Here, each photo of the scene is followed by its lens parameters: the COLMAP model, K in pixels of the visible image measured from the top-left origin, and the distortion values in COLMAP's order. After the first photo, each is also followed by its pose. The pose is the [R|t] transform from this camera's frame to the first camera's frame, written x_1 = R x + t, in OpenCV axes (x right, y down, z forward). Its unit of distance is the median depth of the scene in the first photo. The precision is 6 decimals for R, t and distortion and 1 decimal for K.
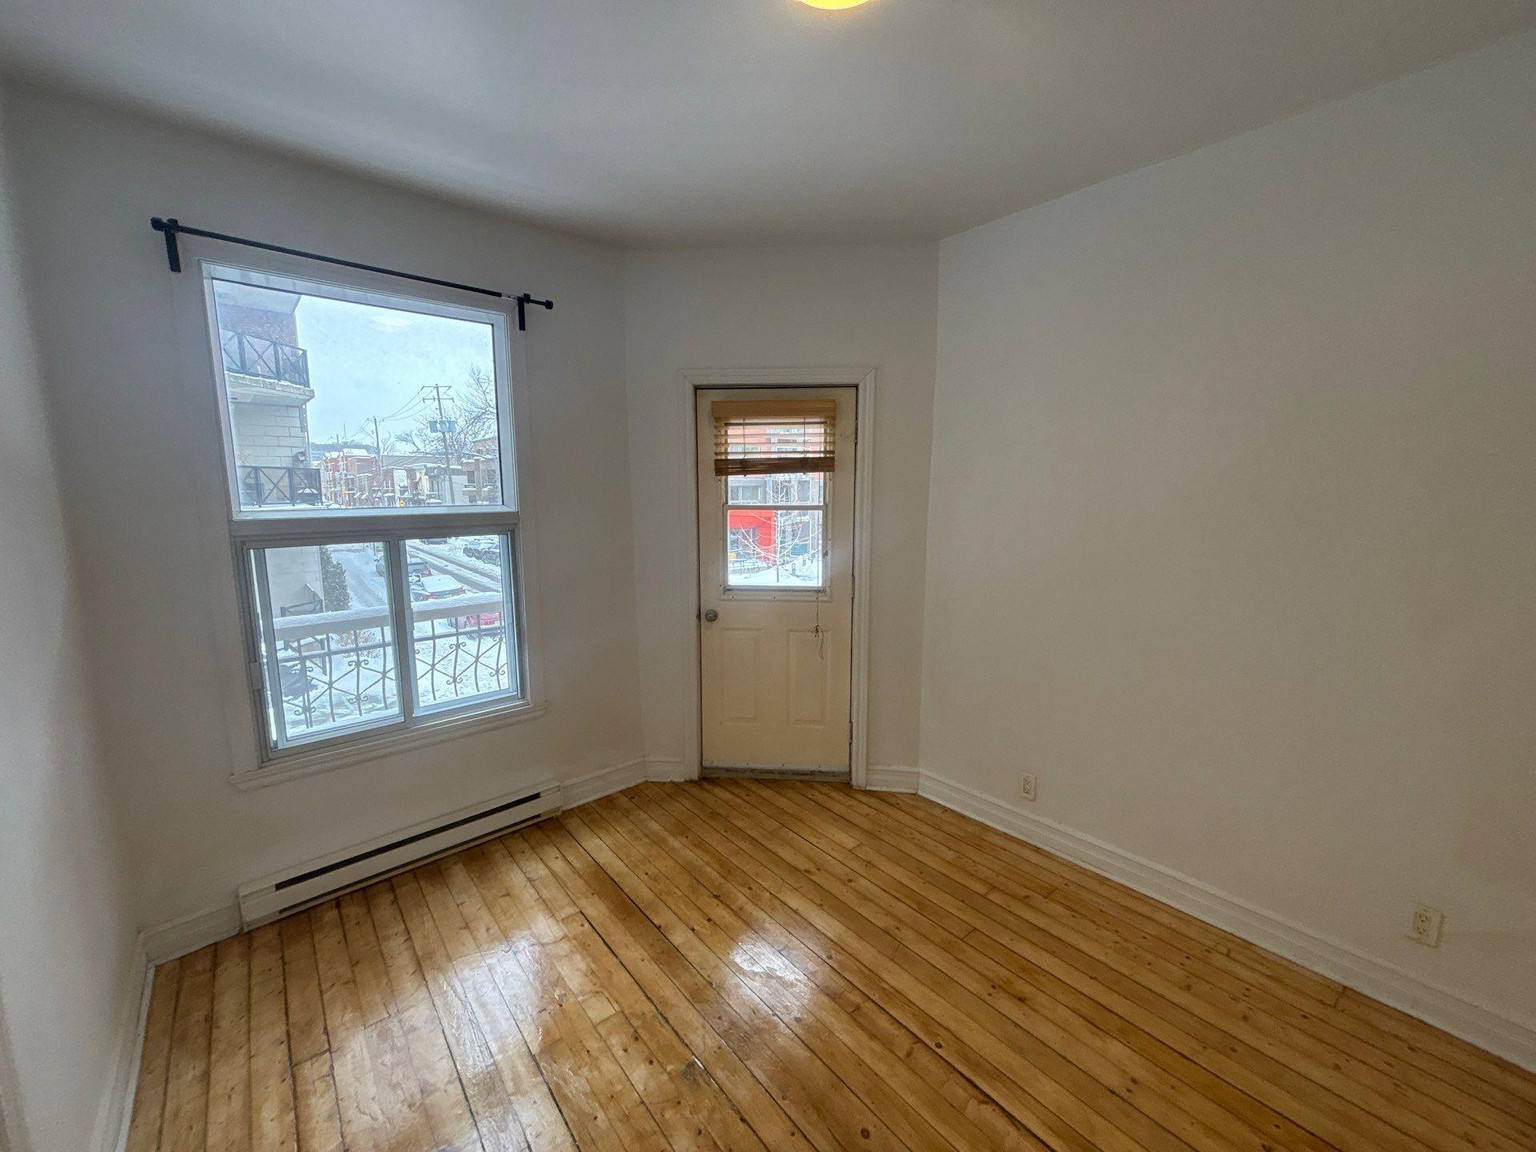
lens RADIAL K [[620.3, 0, 763.6], [0, 620.3, 570.8], [0, 0, 1]] dist [0.001050, -0.000189]
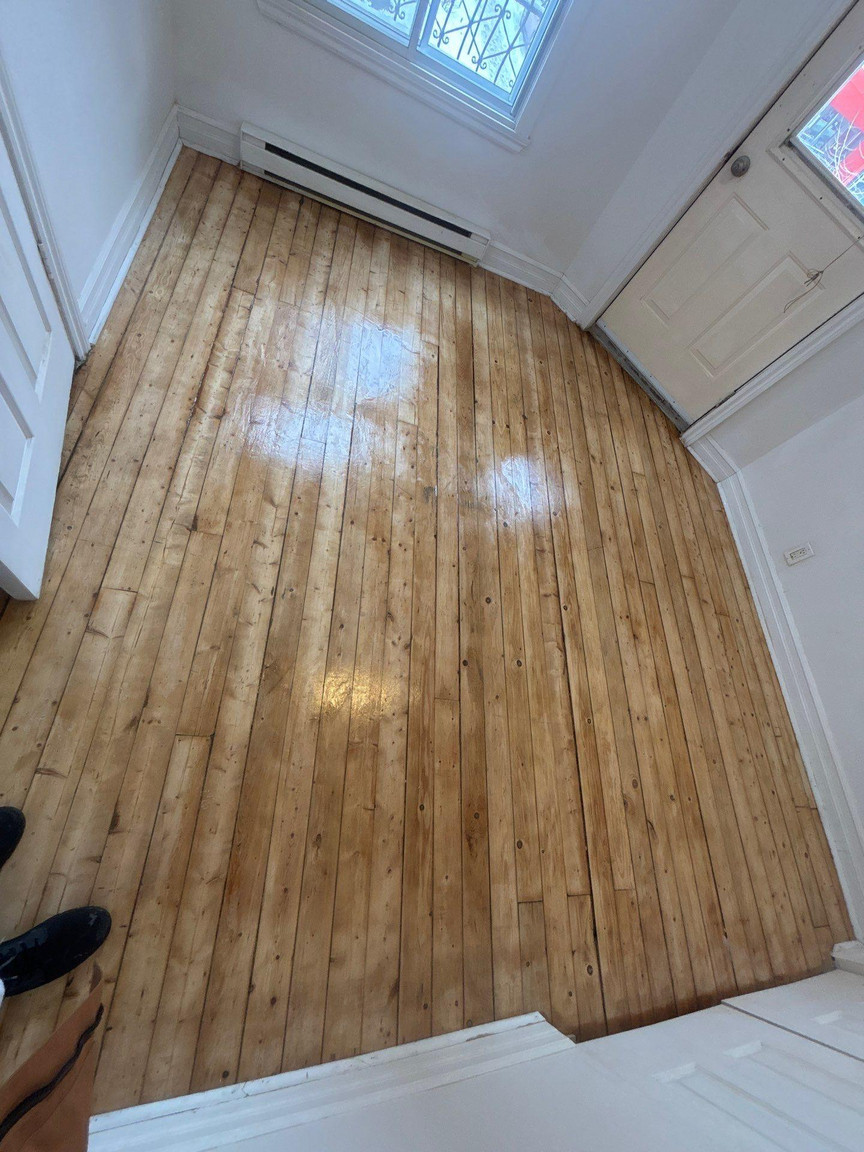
lens RADIAL K [[465.2, 0, 433.3], [0, 465.2, 573.3], [0, 0, 1]] dist [0.001050, -0.000189]
pose [[0.701761, 0.712411, -0.001448, 0.019697], [-0.468529, 0.463053, 0.752371, 0.078807], [0.536668, -0.527307, 0.658738, 0.174573]]
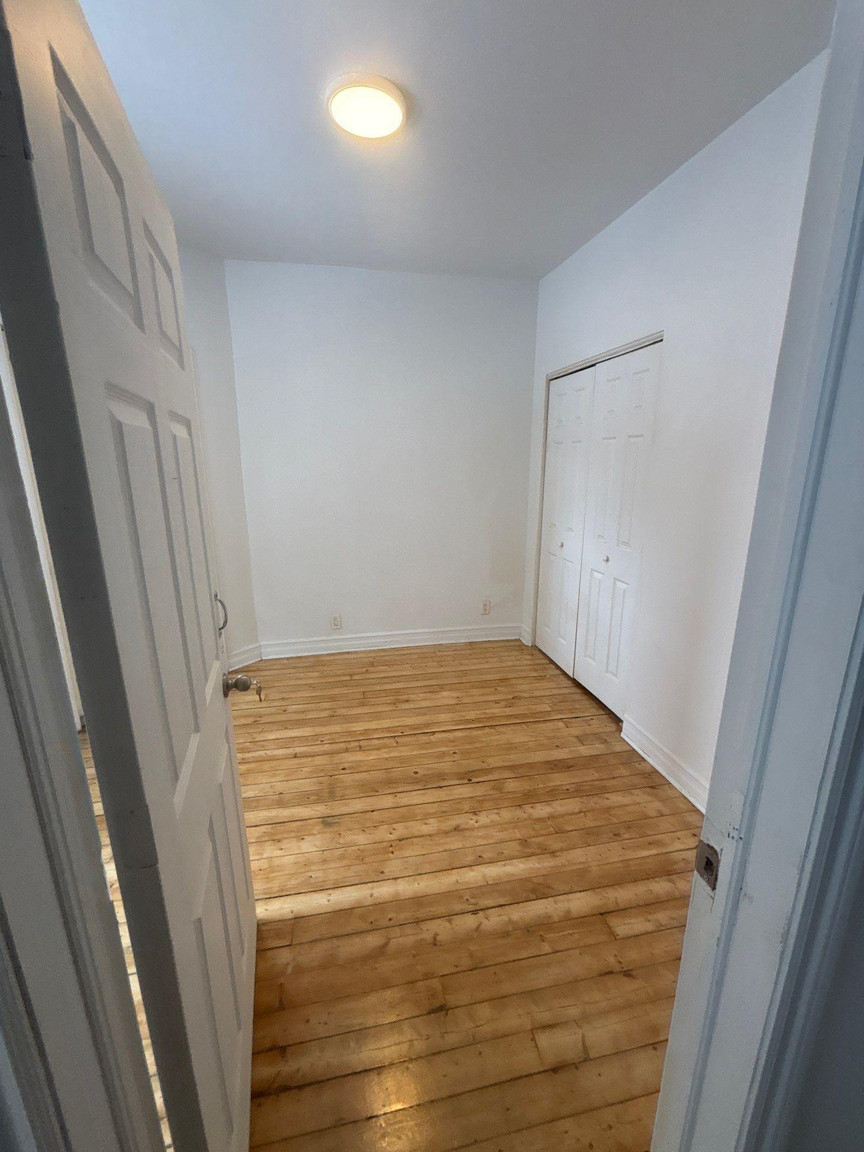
lens RADIAL K [[465.2, 0, 432.6], [0, 465.2, 569.4], [0, 0, 1]] dist [0.001050, -0.000189]
pose [[0.482256, -0.204361, 0.851860, -0.694206], [0.120776, 0.978634, 0.166400, 0.025995], [-0.867665, 0.022637, 0.496634, 0.151603]]
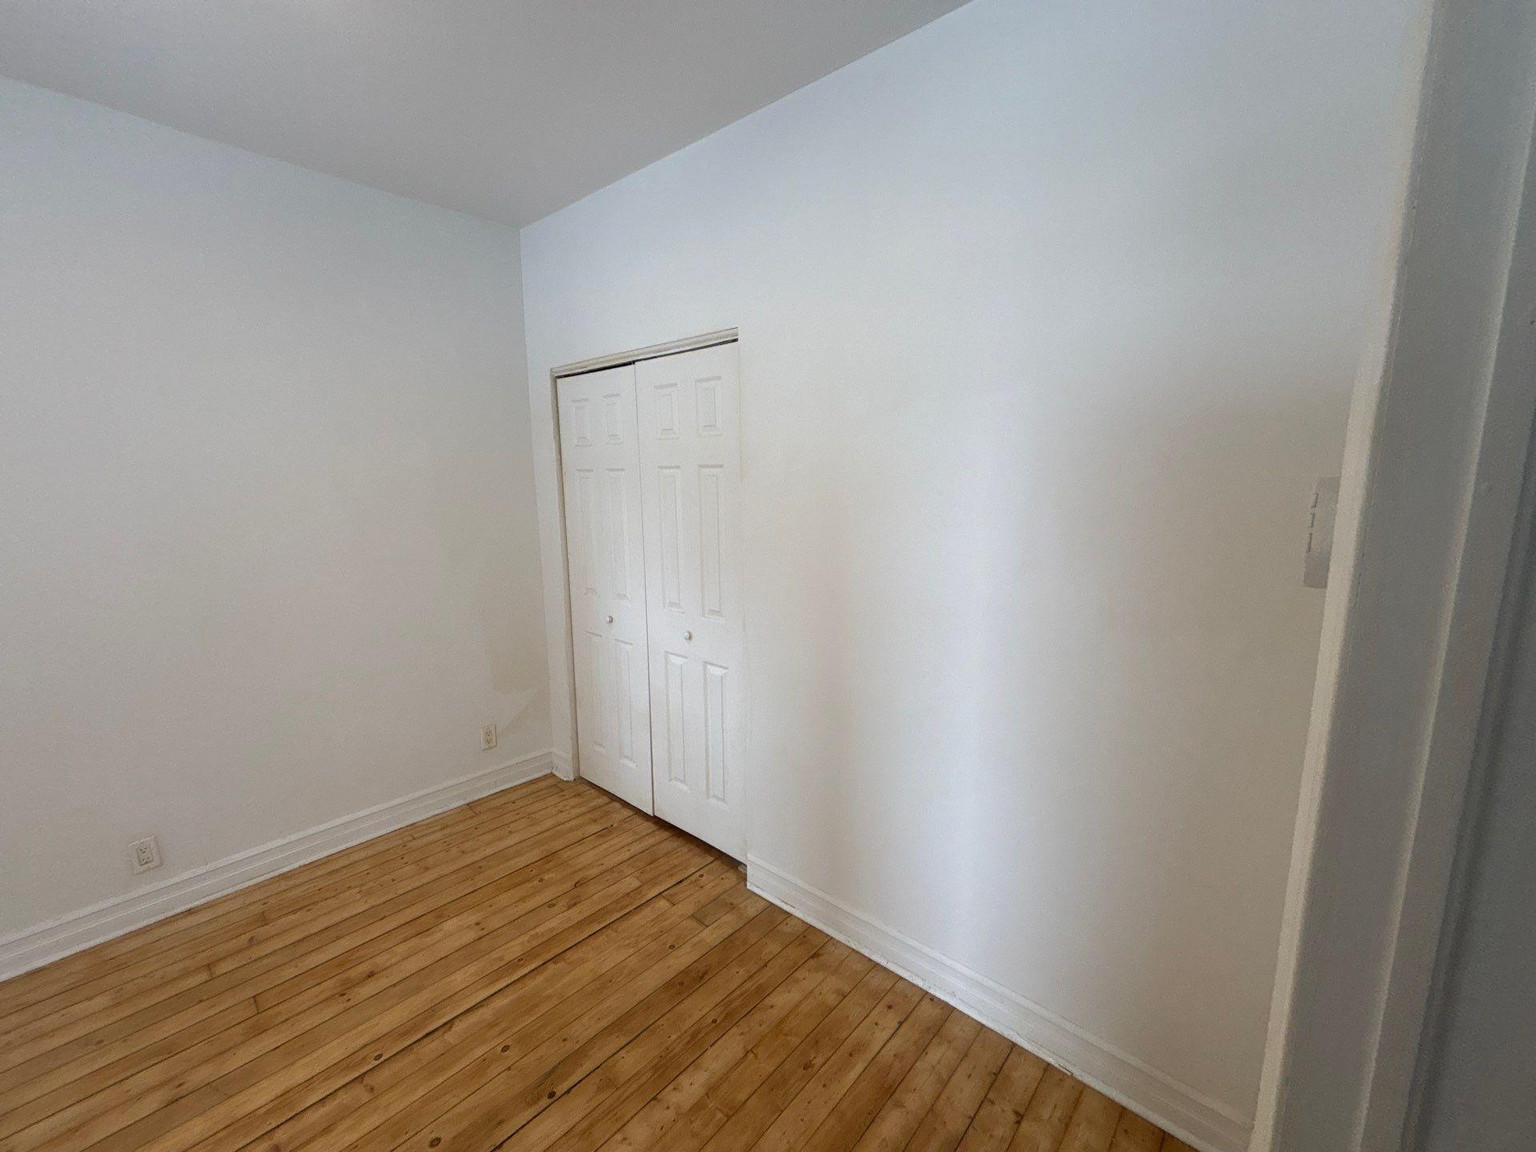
lens RADIAL K [[620.3, 0, 766.1], [0, 620.3, 570.8], [0, 0, 1]] dist [0.001050, -0.000189]
pose [[-0.135680, -0.147349, 0.979734, -0.530063], [0.140982, 0.975944, 0.166303, -0.031846], [-0.980671, 0.160689, -0.111643, 0.342911]]
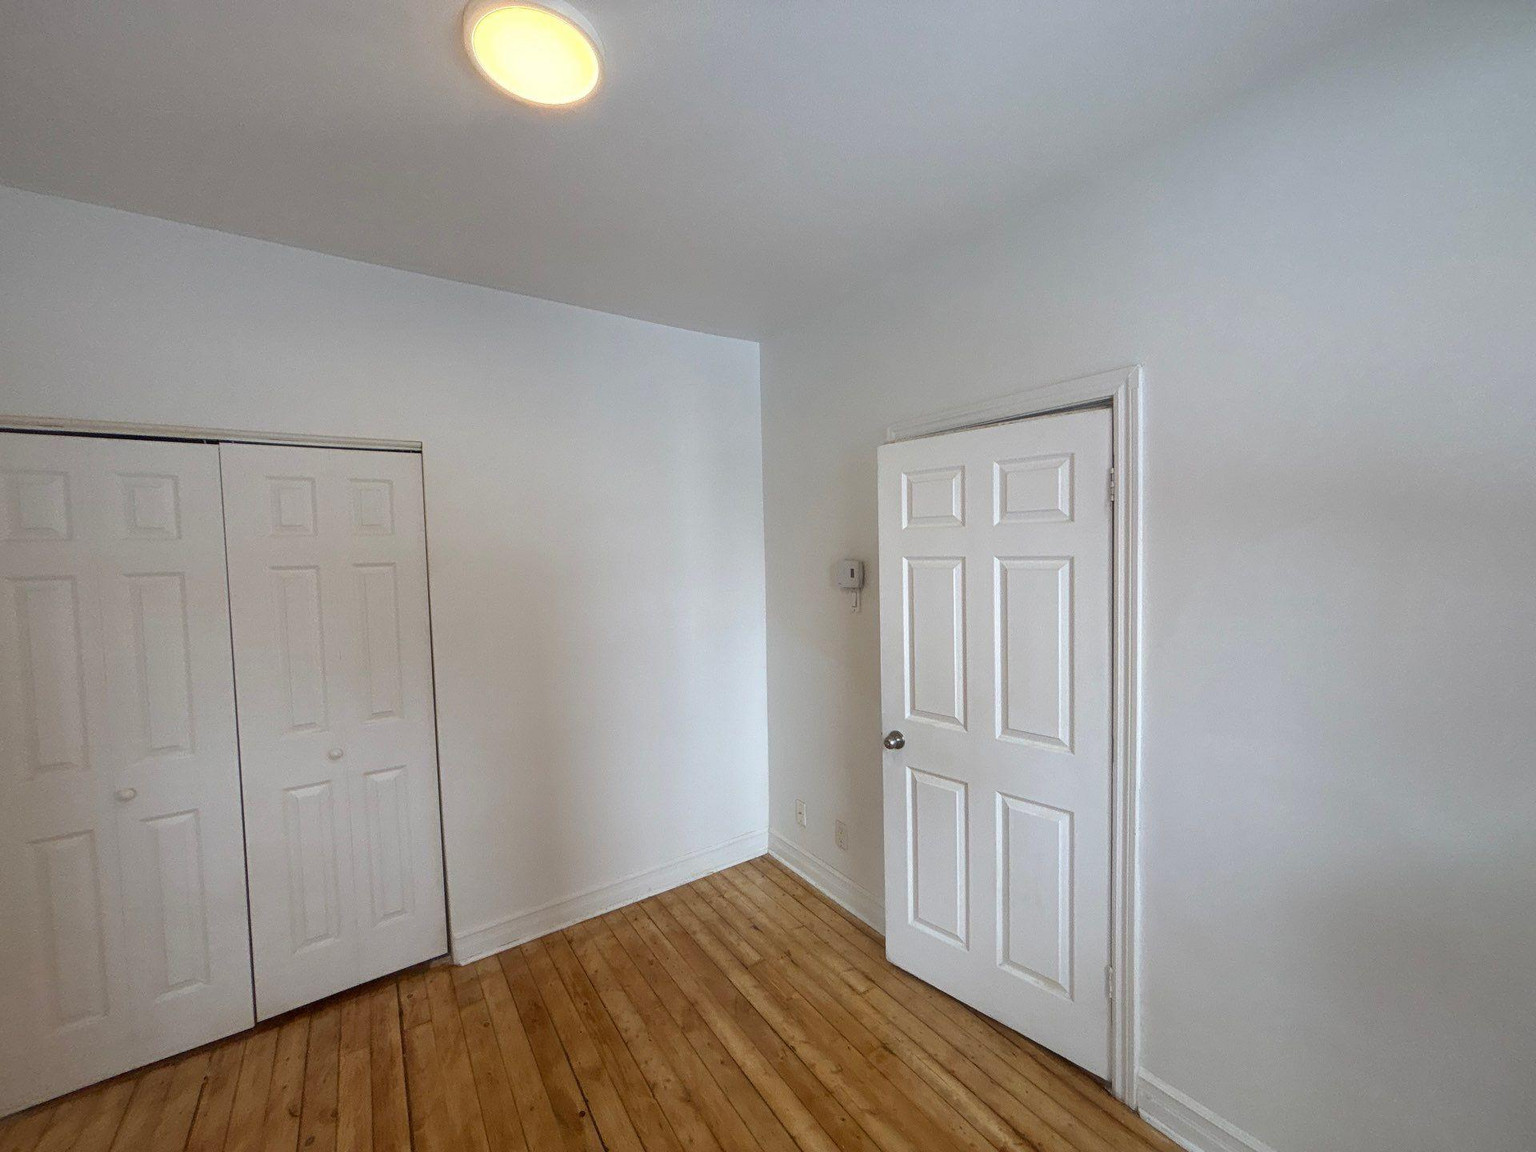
lens RADIAL K [[620.3, 0, 762.3], [0, 620.3, 574.3], [0, 0, 1]] dist [0.001050, -0.000189]
pose [[-0.993539, 0.024267, 0.110862, -0.205405], [0.043964, 0.982893, 0.178853, -0.196433], [-0.104626, 0.182572, -0.977610, 1.304150]]
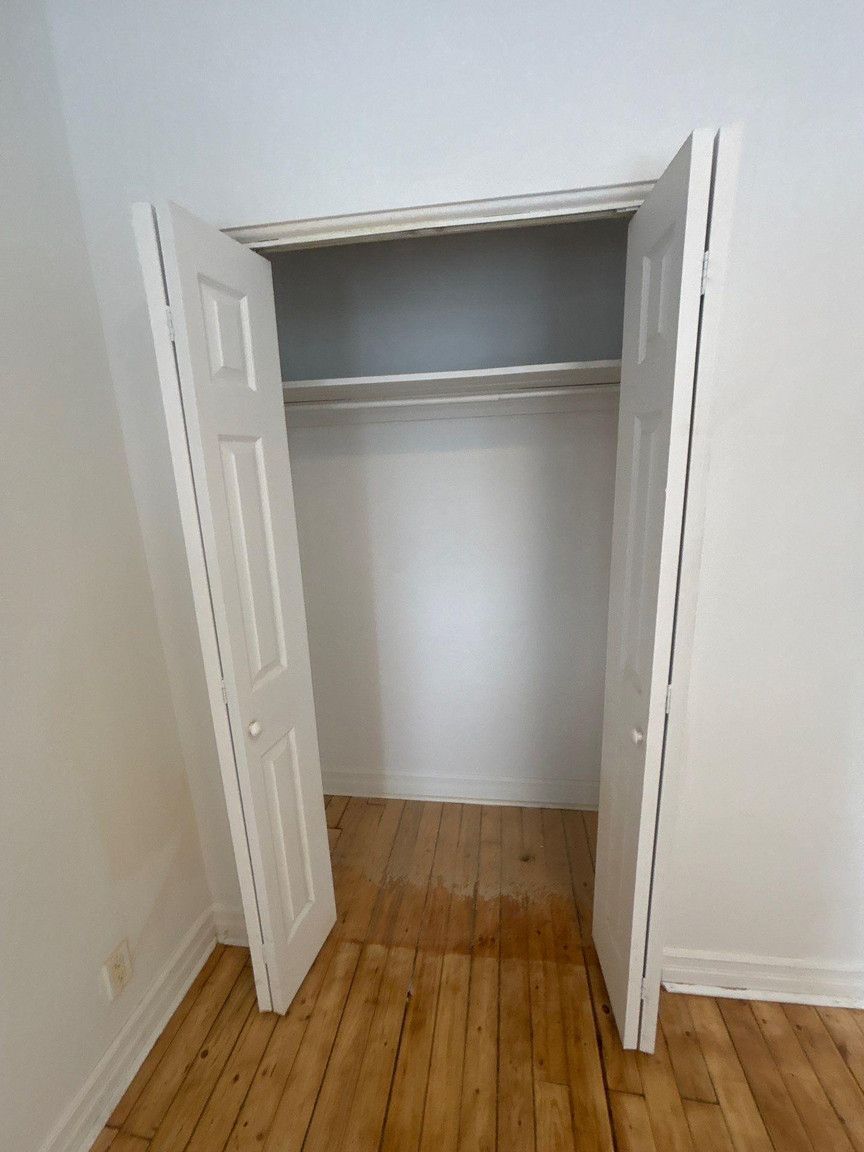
lens RADIAL K [[465.2, 0, 436.9], [0, 465.2, 574.6], [0, 0, 1]] dist [0.001050, -0.000189]
pose [[-0.666774, -0.147910, 0.730435, 0.338370], [0.135196, 0.939839, 0.313726, -0.072682], [-0.732894, 0.307937, -0.606664, 0.797130]]
